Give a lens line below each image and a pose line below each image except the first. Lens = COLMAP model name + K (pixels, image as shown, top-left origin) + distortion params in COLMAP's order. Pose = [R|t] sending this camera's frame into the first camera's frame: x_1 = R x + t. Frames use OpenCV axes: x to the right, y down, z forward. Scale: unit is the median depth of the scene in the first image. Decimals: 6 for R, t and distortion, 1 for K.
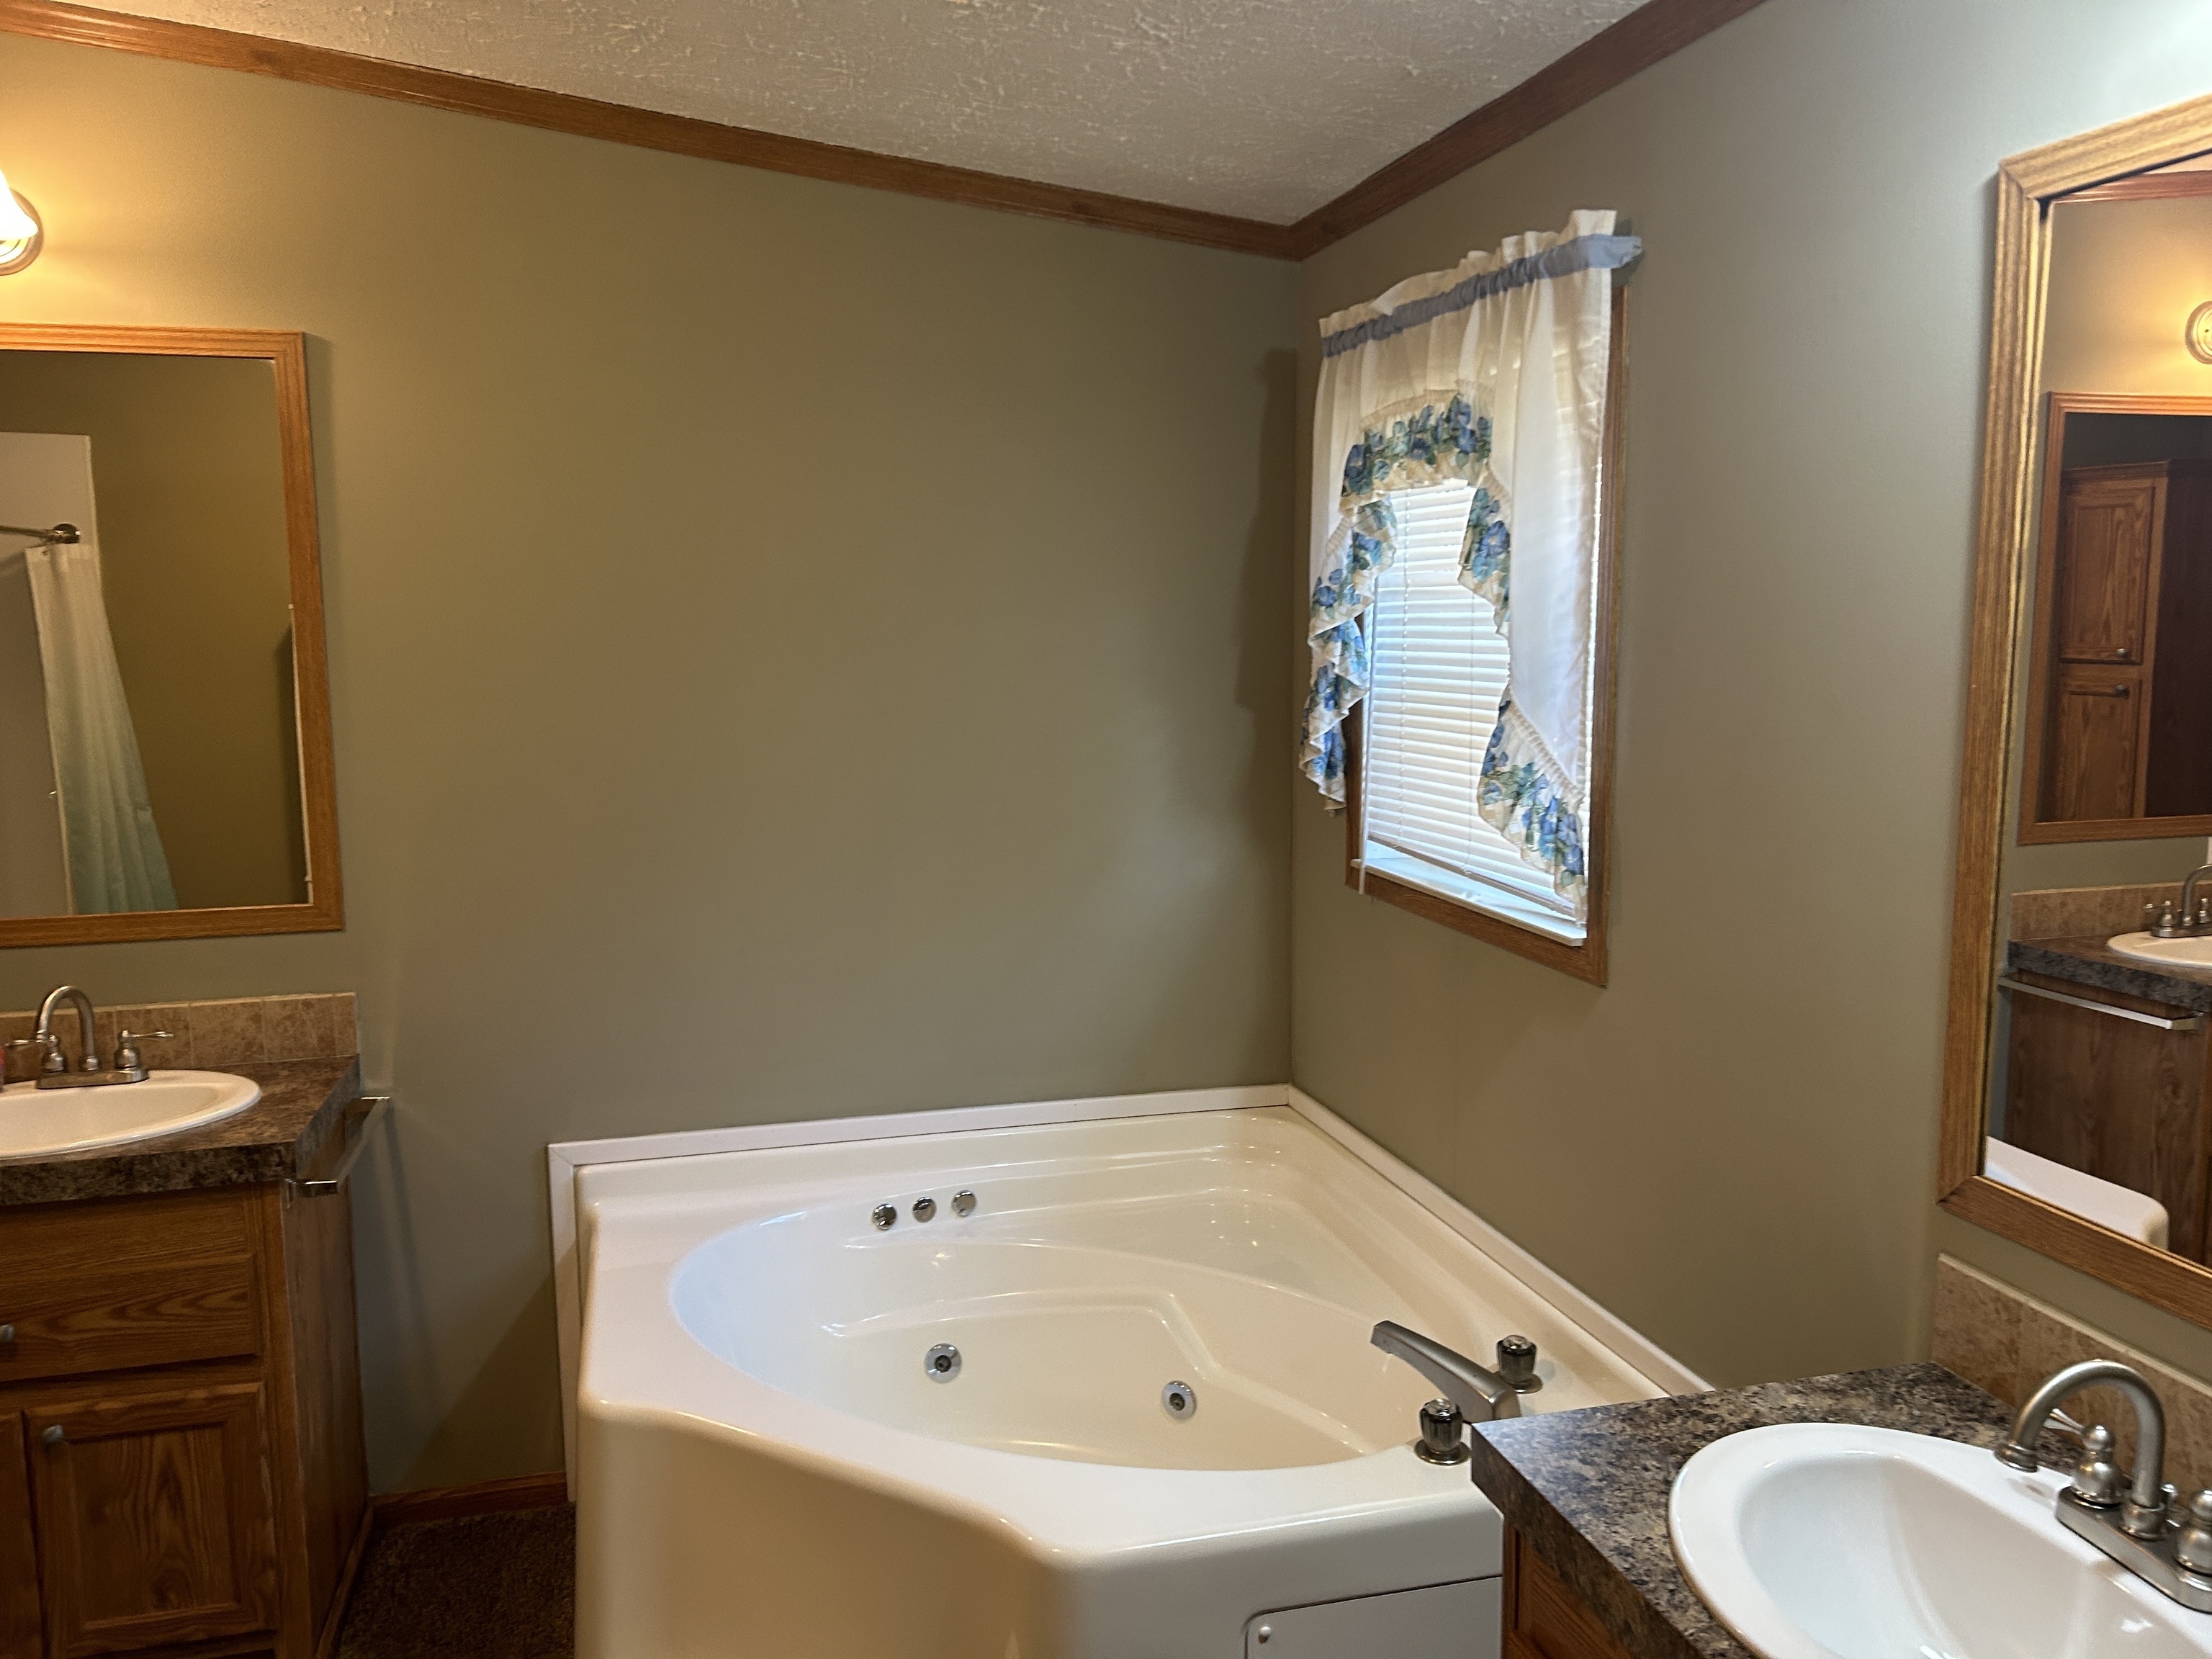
lens RADIAL K [[1664.8, 0, 1106.0], [0, 1664.8, 829.5], [0, 0, 1]] dist [0.055720, -0.061766]
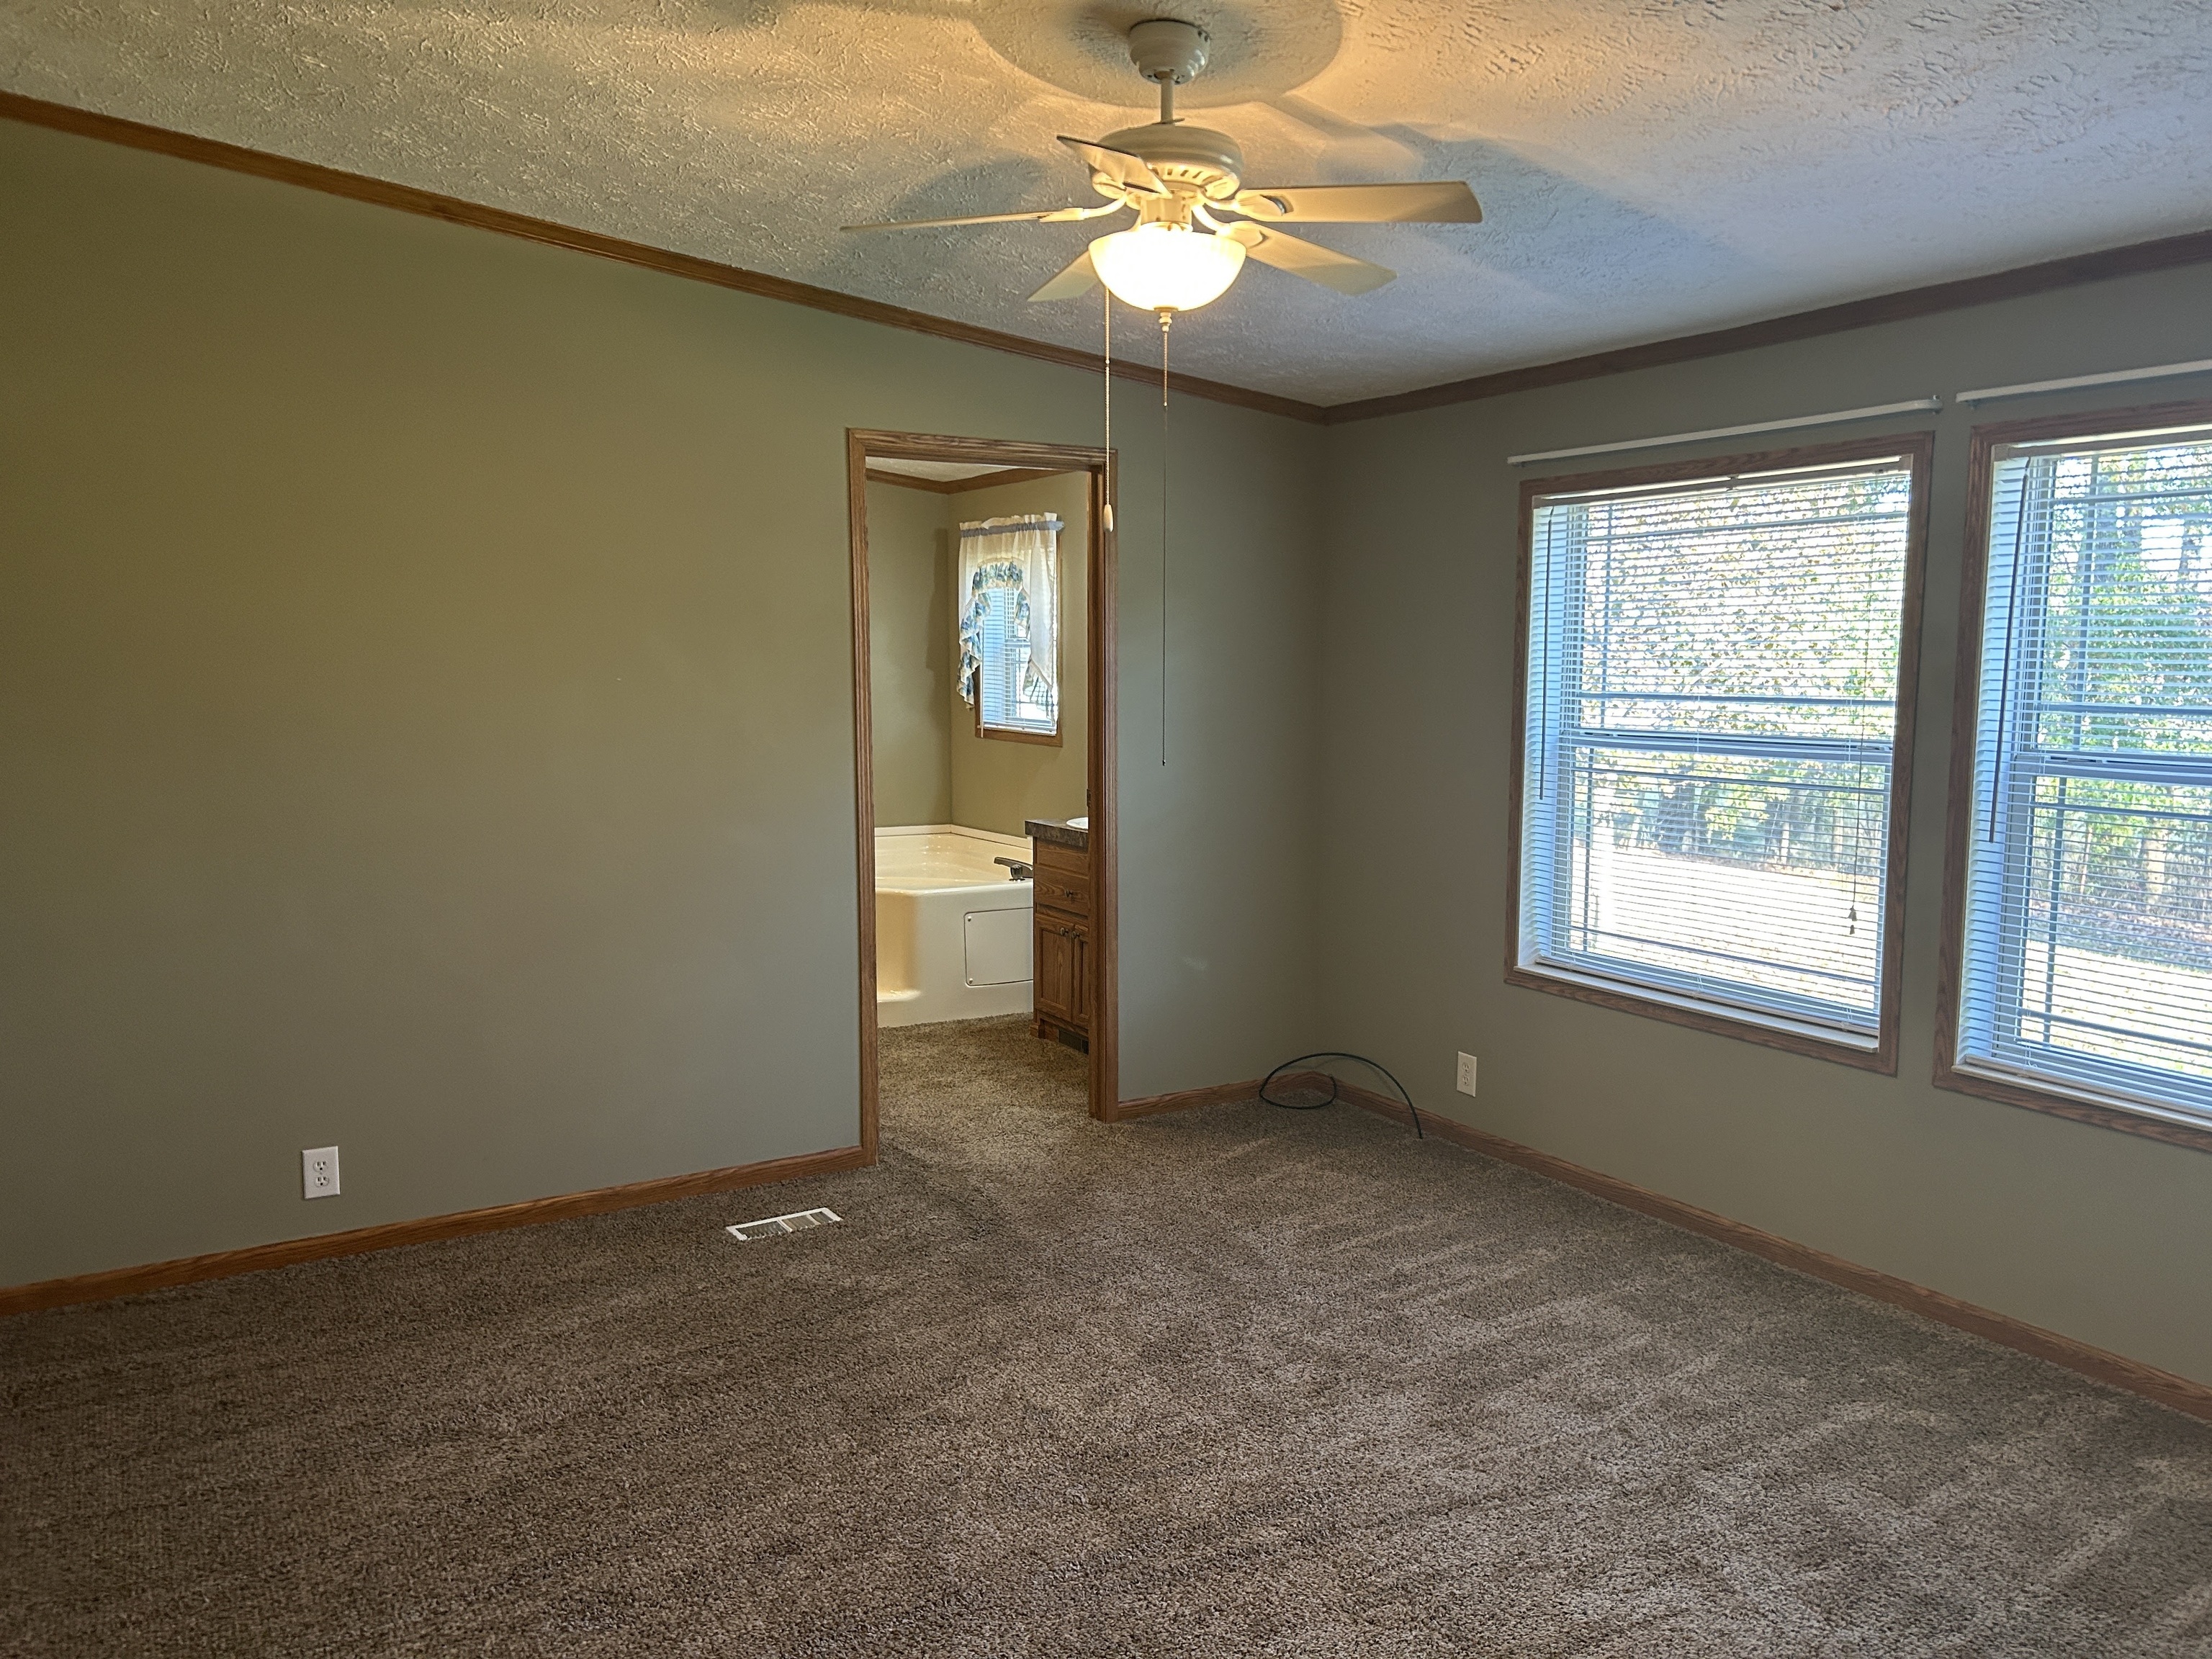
lens RADIAL K [[1664.8, 0, 1106.0], [0, 1664.8, 829.5], [0, 0, 1]] dist [0.055720, -0.061766]
pose [[0.963584, -0.027289, 0.266010, -0.427564], [0.031730, 0.999419, -0.012414, 0.261801], [-0.265517, 0.020403, 0.963890, -1.879542]]
